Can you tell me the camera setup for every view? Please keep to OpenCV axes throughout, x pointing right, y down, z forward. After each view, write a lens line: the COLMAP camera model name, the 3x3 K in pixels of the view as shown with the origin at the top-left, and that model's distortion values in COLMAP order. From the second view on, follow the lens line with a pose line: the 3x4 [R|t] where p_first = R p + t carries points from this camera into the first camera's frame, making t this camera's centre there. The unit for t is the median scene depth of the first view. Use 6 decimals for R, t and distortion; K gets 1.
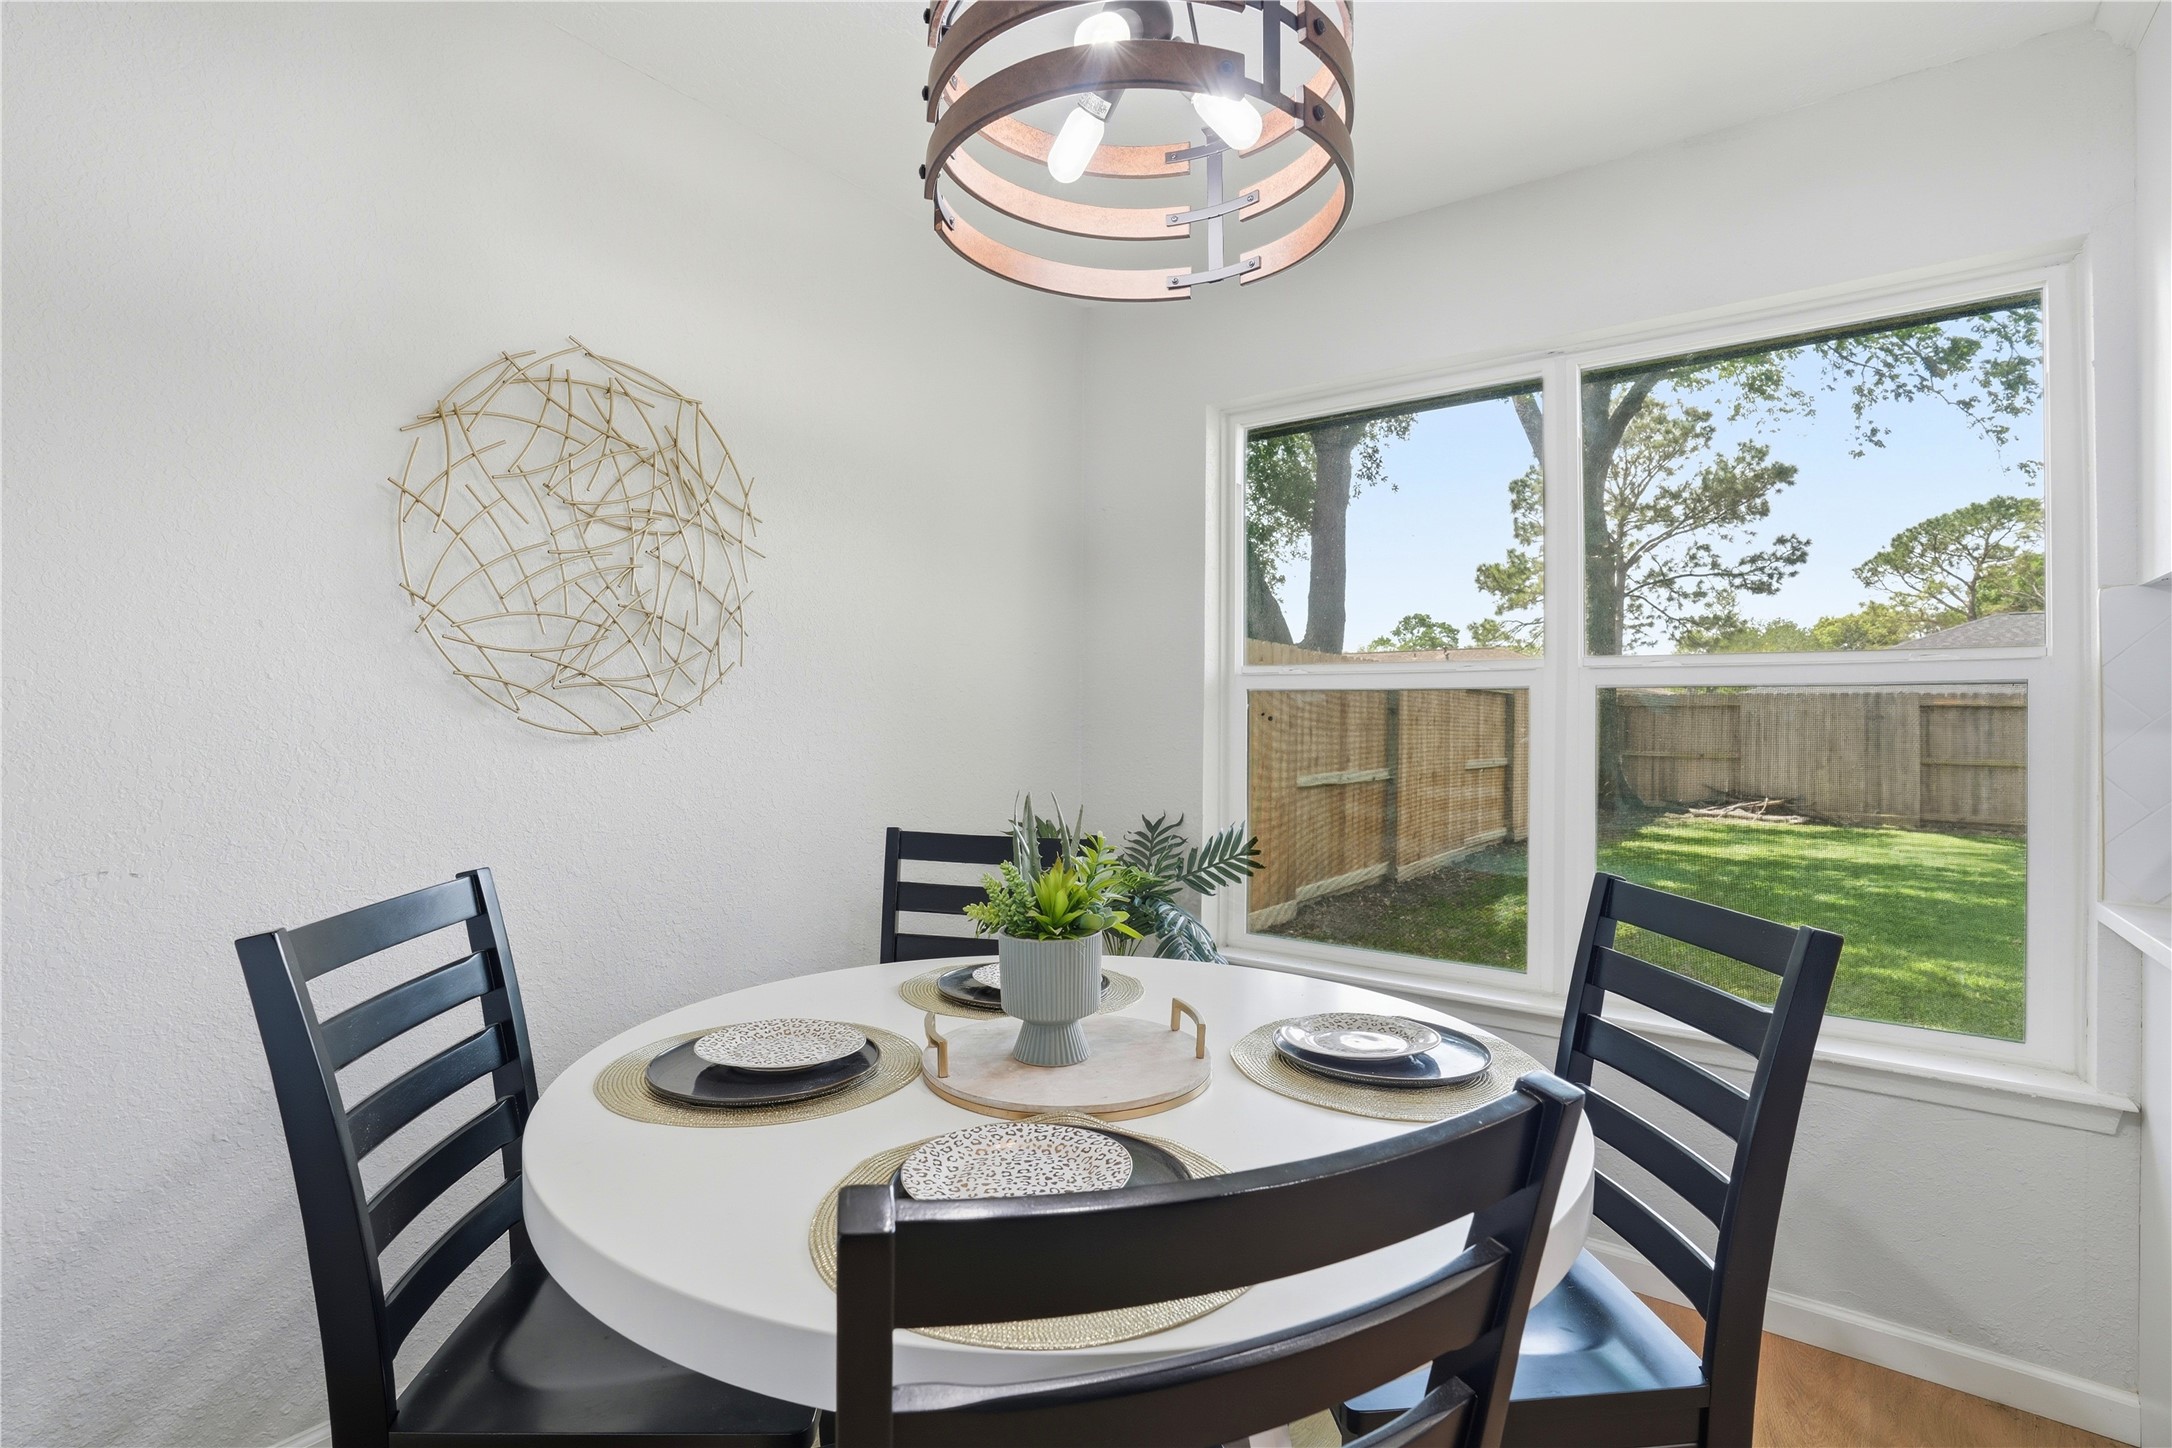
lens RADIAL K [[1071.7, 0, 1086.0], [0, 1071.7, 724.0], [0, 0, 1]] dist [-0.004256, -0.000002]
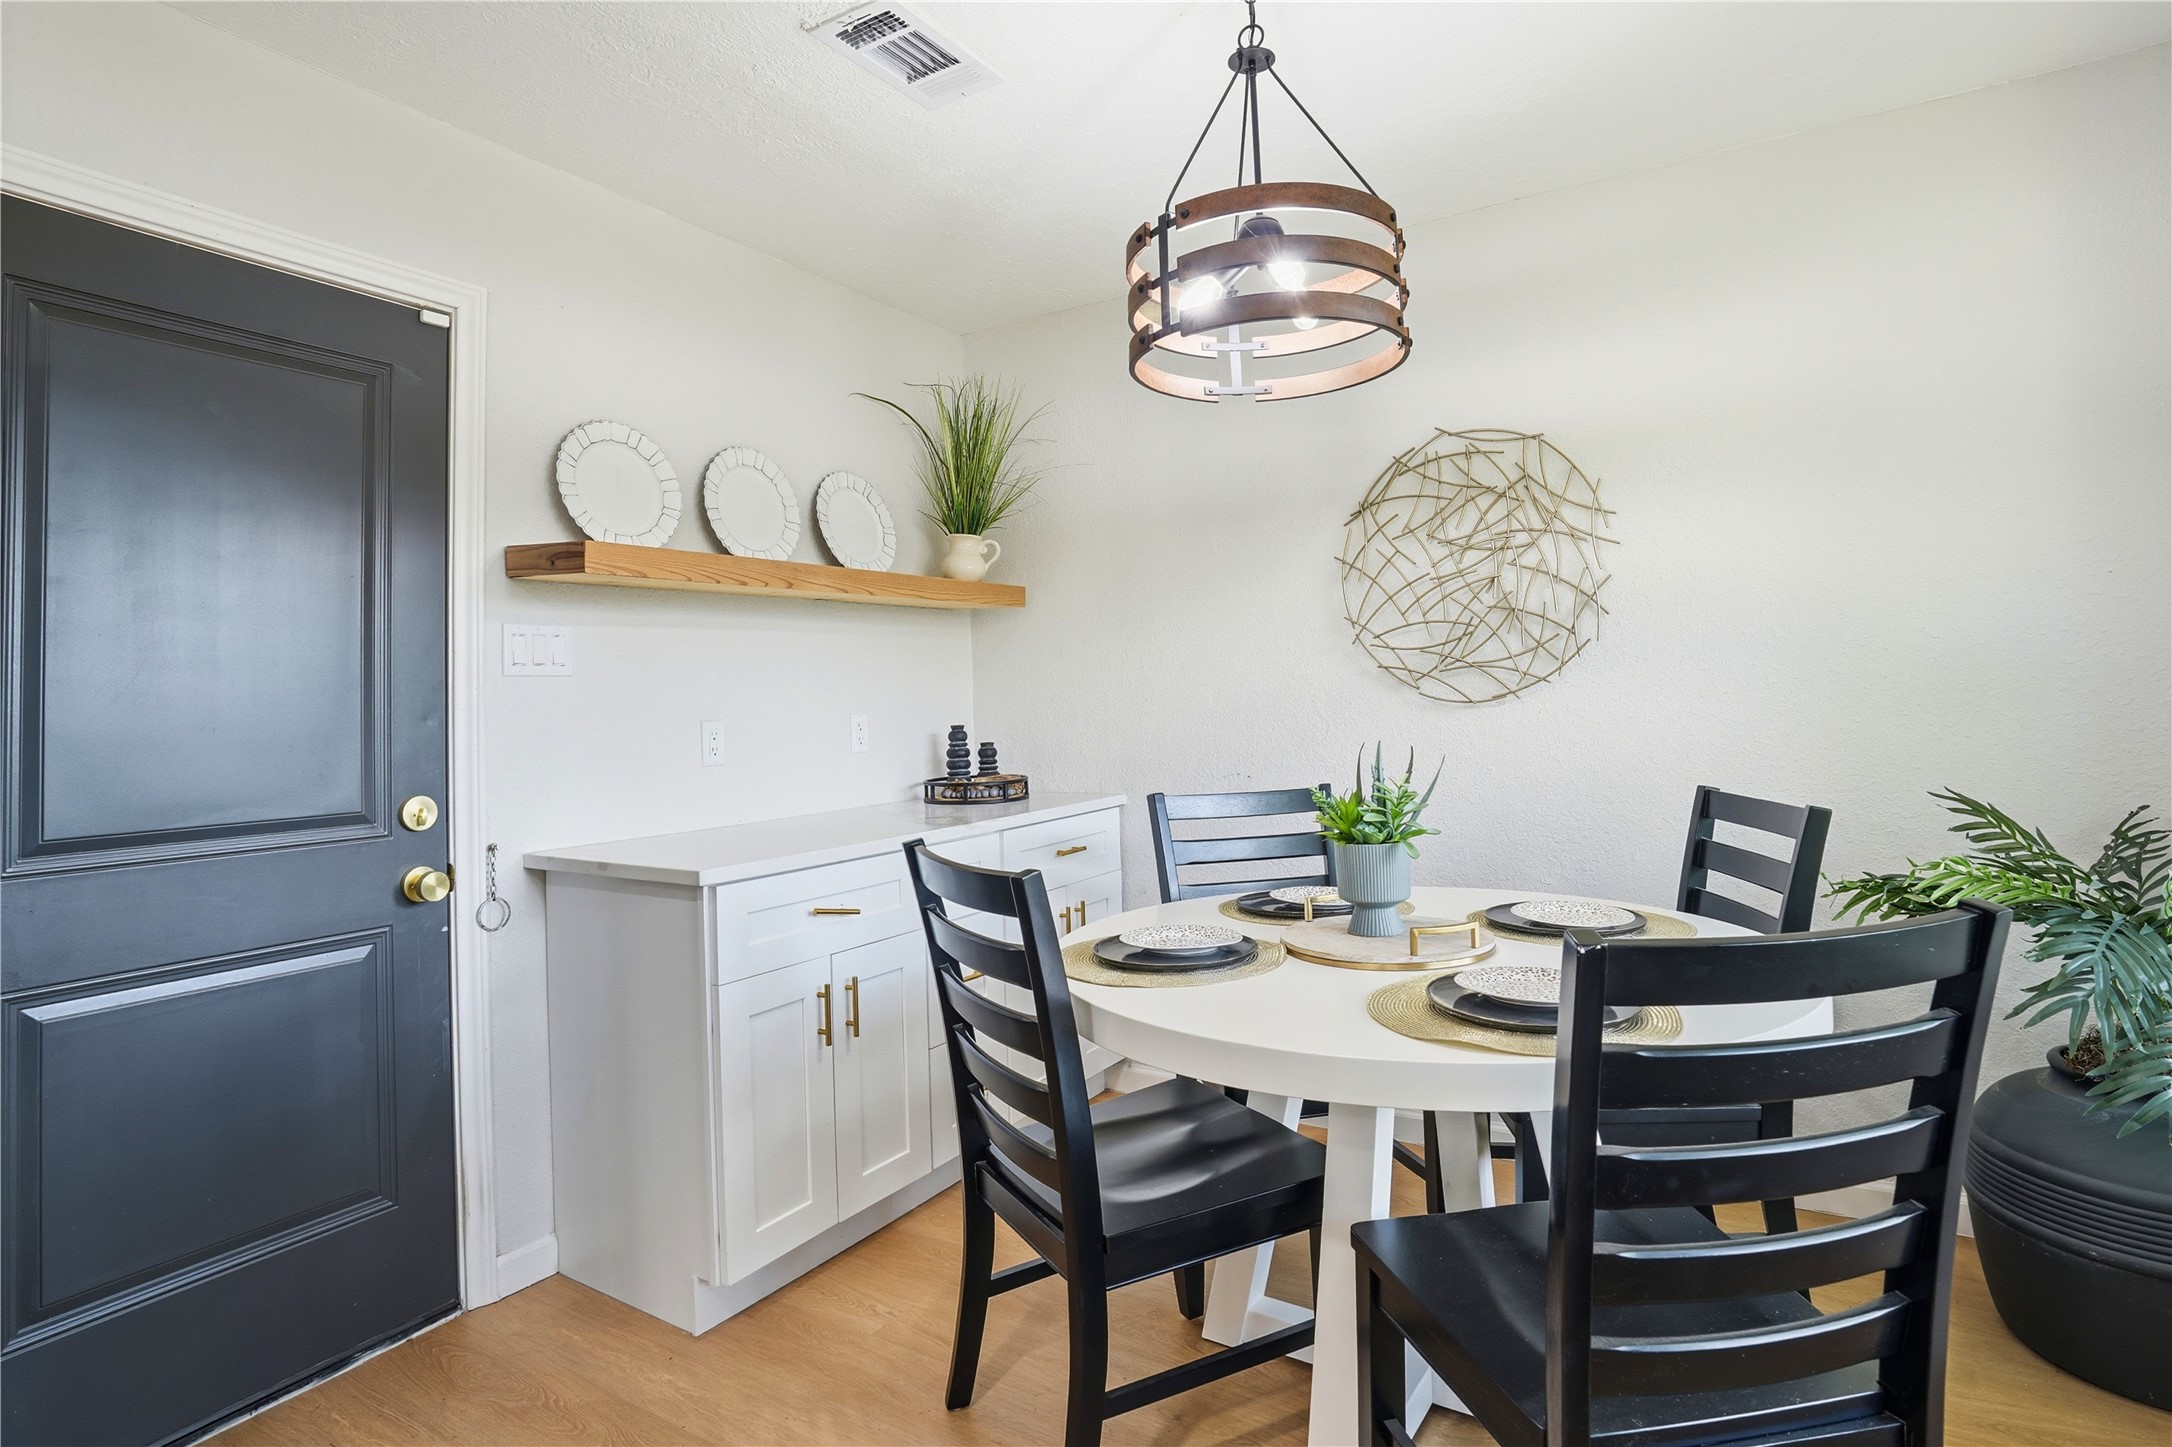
lens RADIAL K [[1071.7, 0, 1086.0], [0, 1071.7, 723.5], [0, 0, 1]] dist [-0.004256, -0.000002]
pose [[0.101107, -0.004066, -0.994867, 0.892202], [0.027320, 0.999626, -0.001309, 0.025817], [0.994500, -0.027048, 0.101180, 0.366109]]
